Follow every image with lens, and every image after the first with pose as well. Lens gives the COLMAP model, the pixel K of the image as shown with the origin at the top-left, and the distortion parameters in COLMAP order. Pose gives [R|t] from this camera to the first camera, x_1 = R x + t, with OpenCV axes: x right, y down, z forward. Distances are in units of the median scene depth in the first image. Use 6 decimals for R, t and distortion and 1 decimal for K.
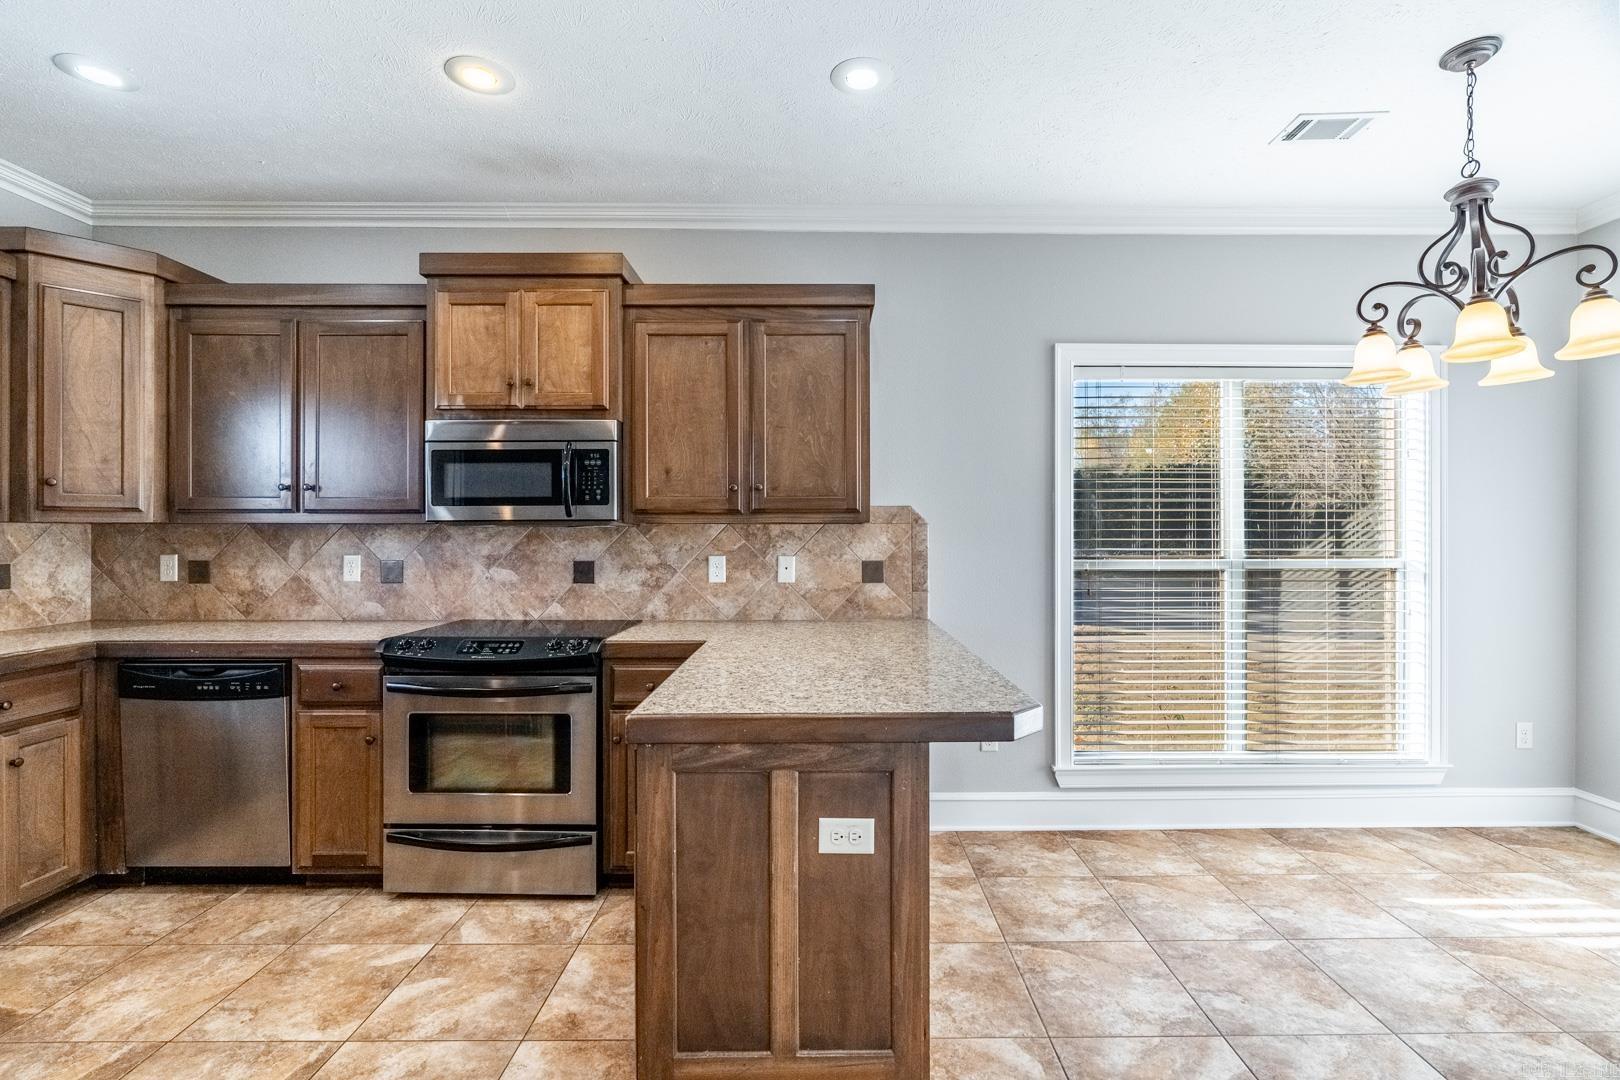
lens RADIAL K [[748.3, 0, 827.1], [0, 748.3, 529.0], [0, 0, 1]] dist [-0.000911, 0.000710]
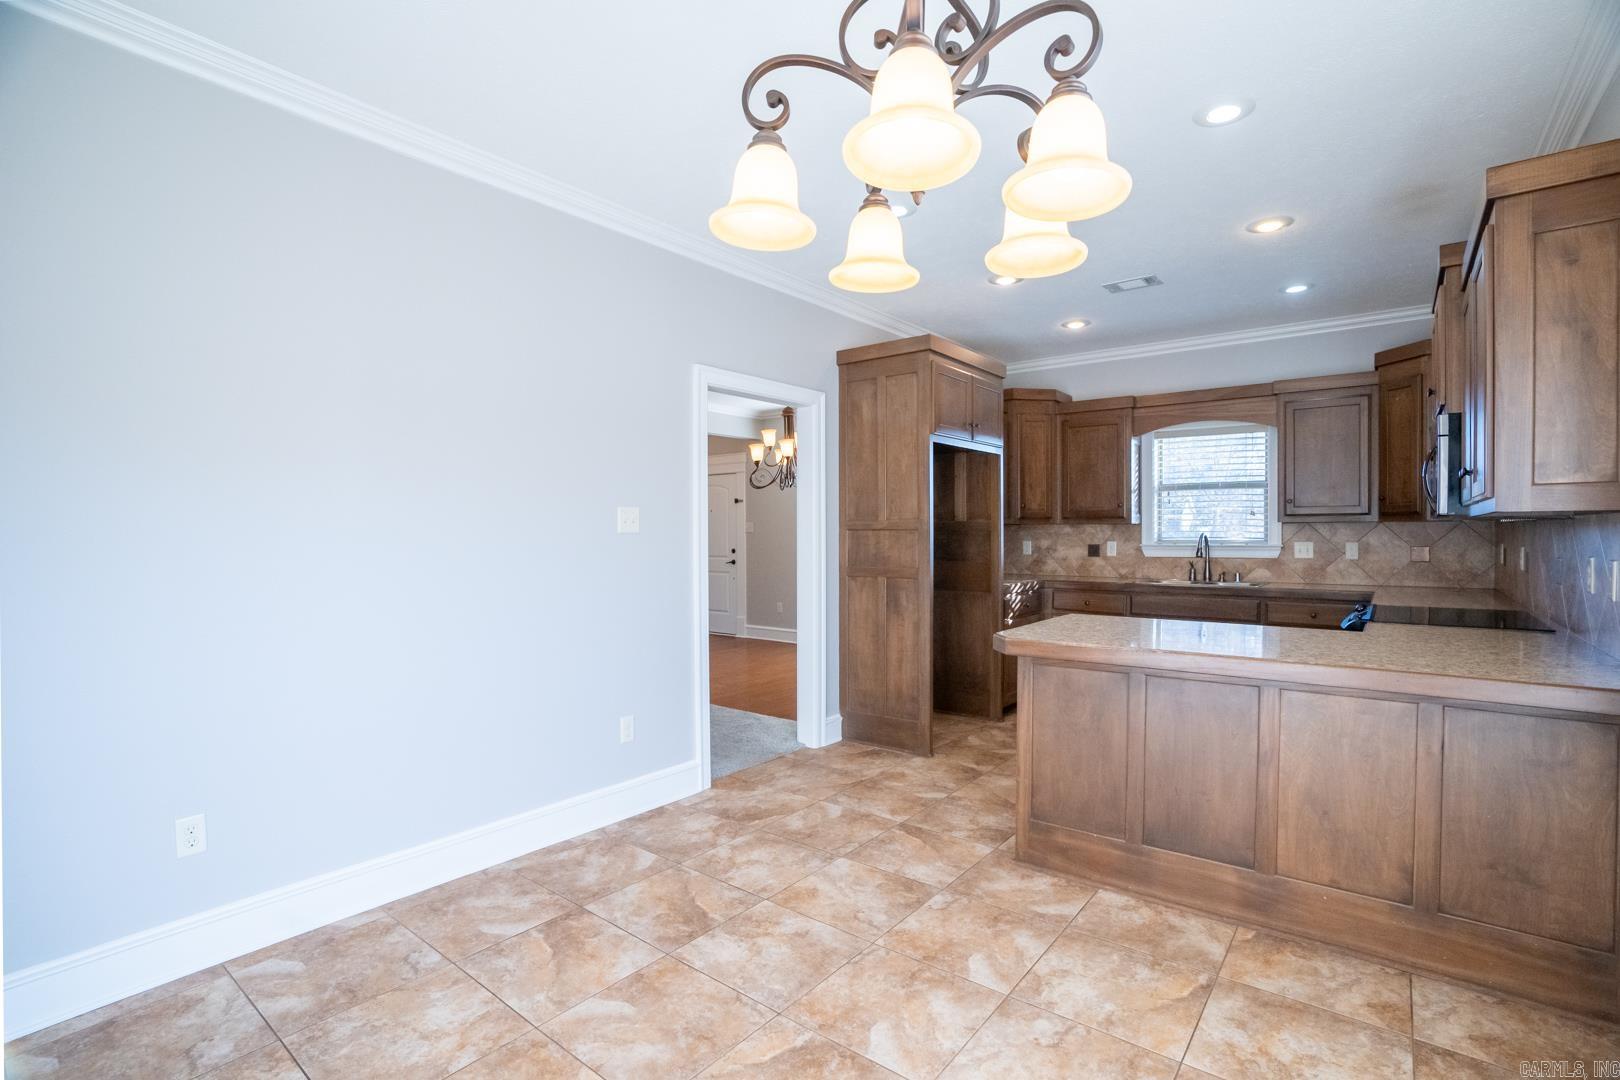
lens RADIAL K [[759.4, 0, 807.6], [0, 759.4, 553.8], [0, 0, 1]] dist [-0.071900, 0.027669]
pose [[-0.630054, 0.026335, -0.776104, 0.971818], [0.009835, 0.999615, 0.025934, 0.007525], [0.776489, 0.008707, -0.630071, 0.921909]]
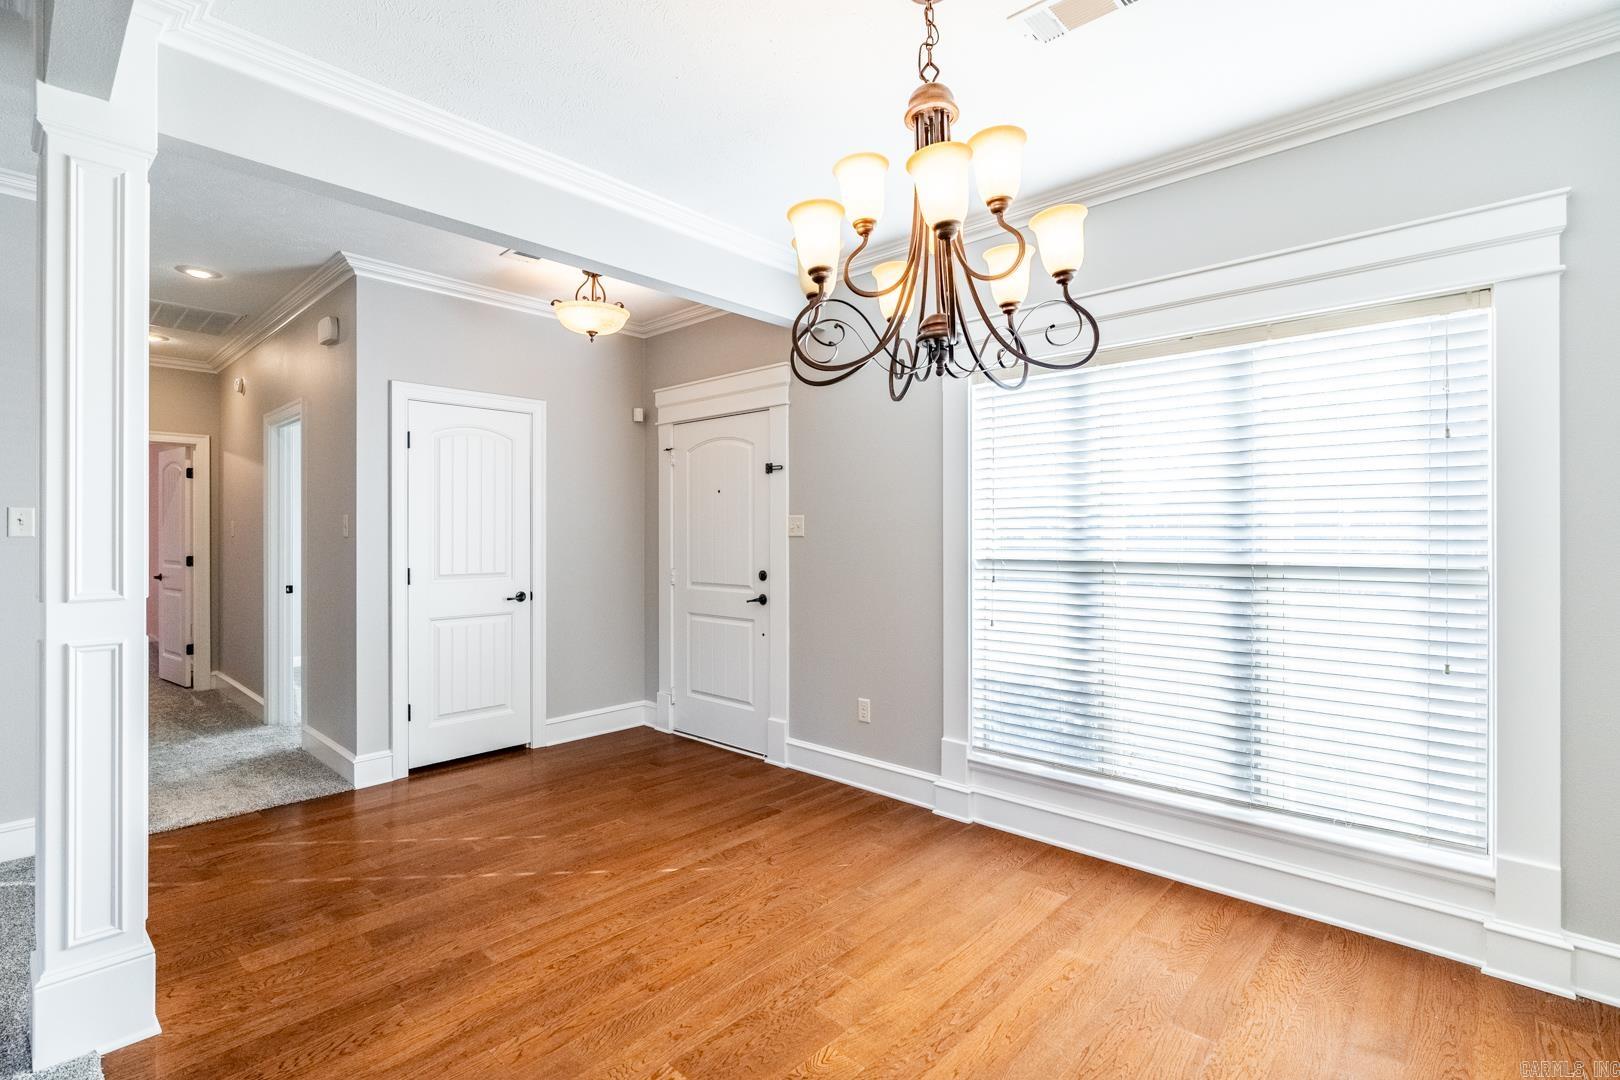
lens RADIAL K [[741.8, 0, 817.8], [0, 741.8, 541.0], [0, 0, 1]] dist [-0.002867, 0.000167]
pose [[-0.673991, 0.004555, -0.738726, -0.264470], [0.003479, 0.999989, 0.002991, 0.003067], [0.738731, -0.000554, -0.674000, -0.230677]]
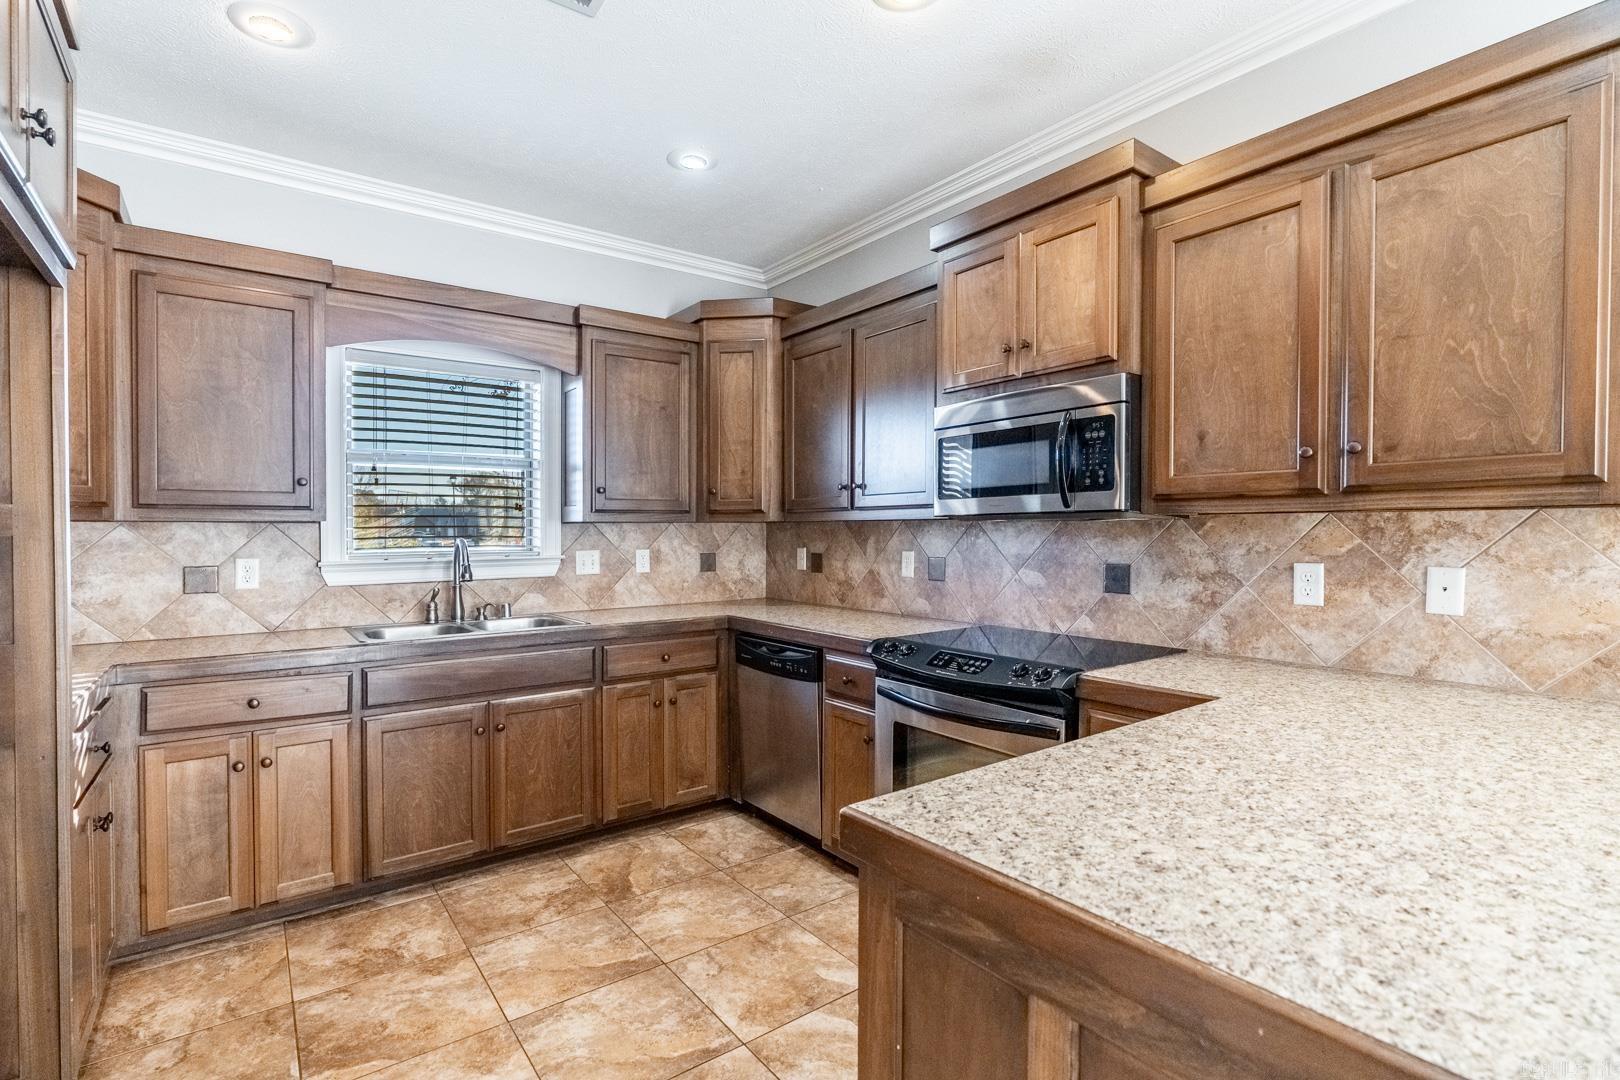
lens RADIAL K [[763.8, 0, 819.0], [0, 763.8, 544.6], [0, 0, 1]] dist [-0.008999, 0.000517]
pose [[0.596862, 0.012466, -0.802247, 0.134526], [0.009232, 0.999706, 0.022402, 0.002048], [0.802291, -0.020777, 0.596571, 0.310490]]
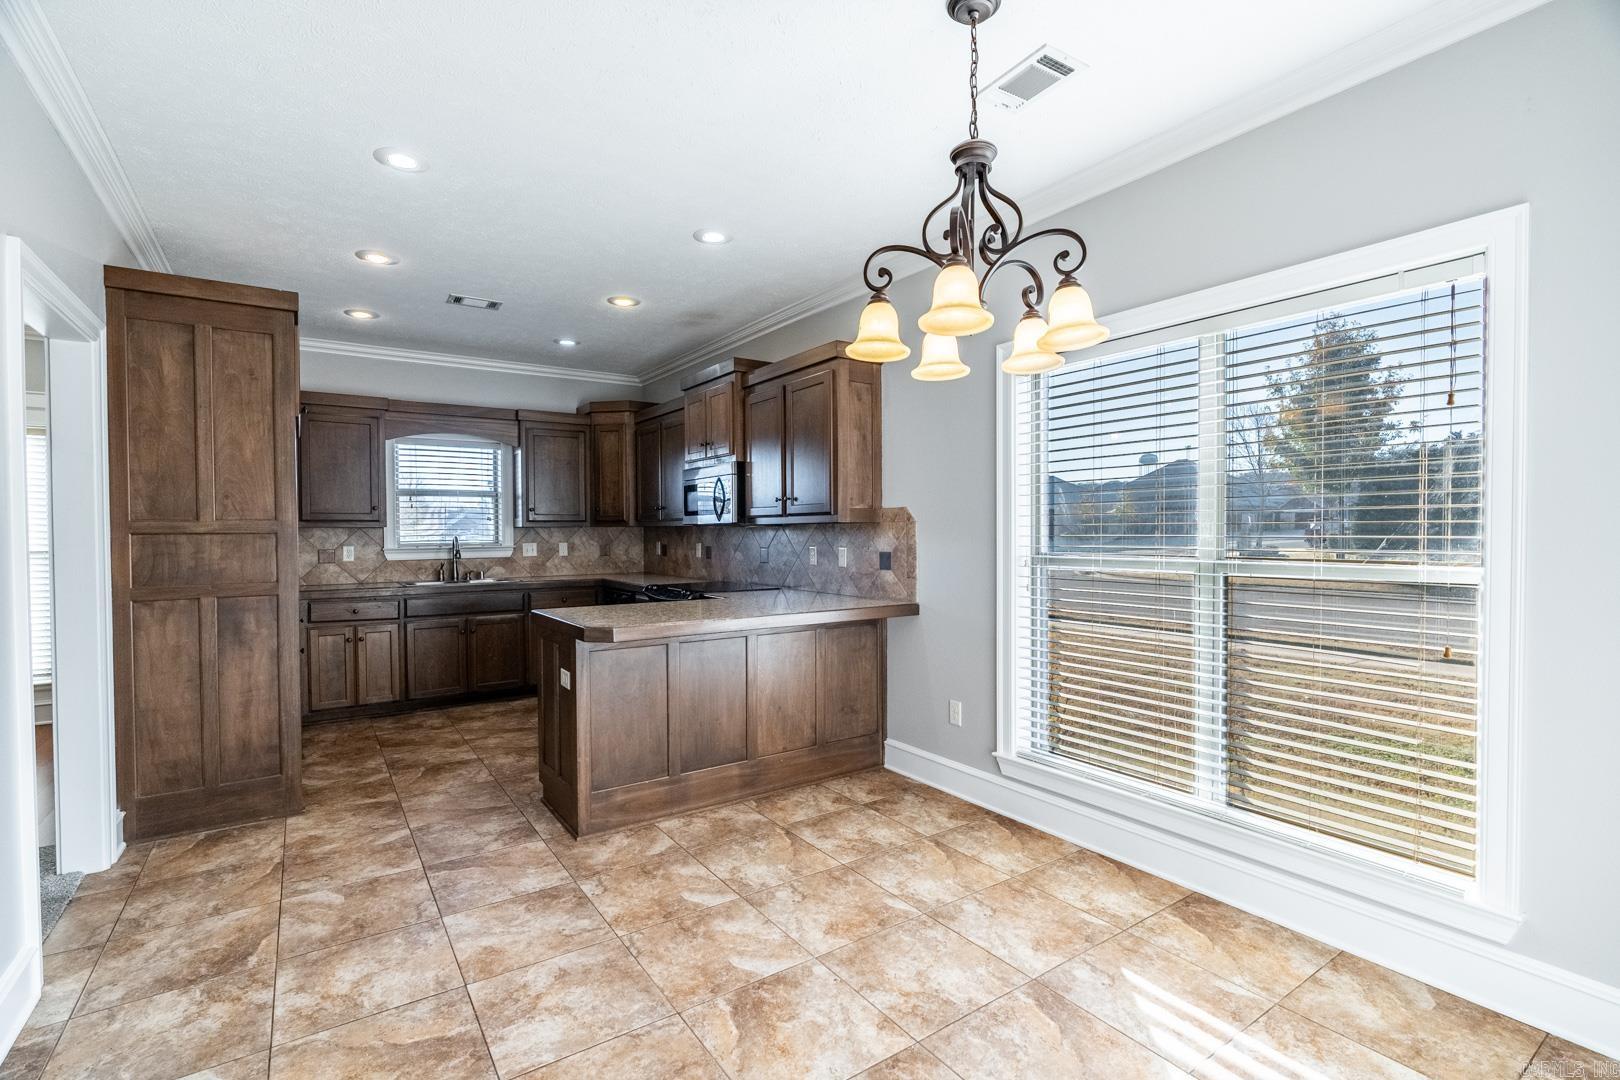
lens RADIAL K [[729.2, 0, 803.8], [0, 729.2, 557.1], [0, 0, 1]] dist [-0.002633, 0.000087]
pose [[0.556554, 0.027226, -0.830365, 1.077979], [0.010491, 0.999153, 0.039792, 0.001321], [0.830745, -0.030858, 0.555797, 0.237295]]
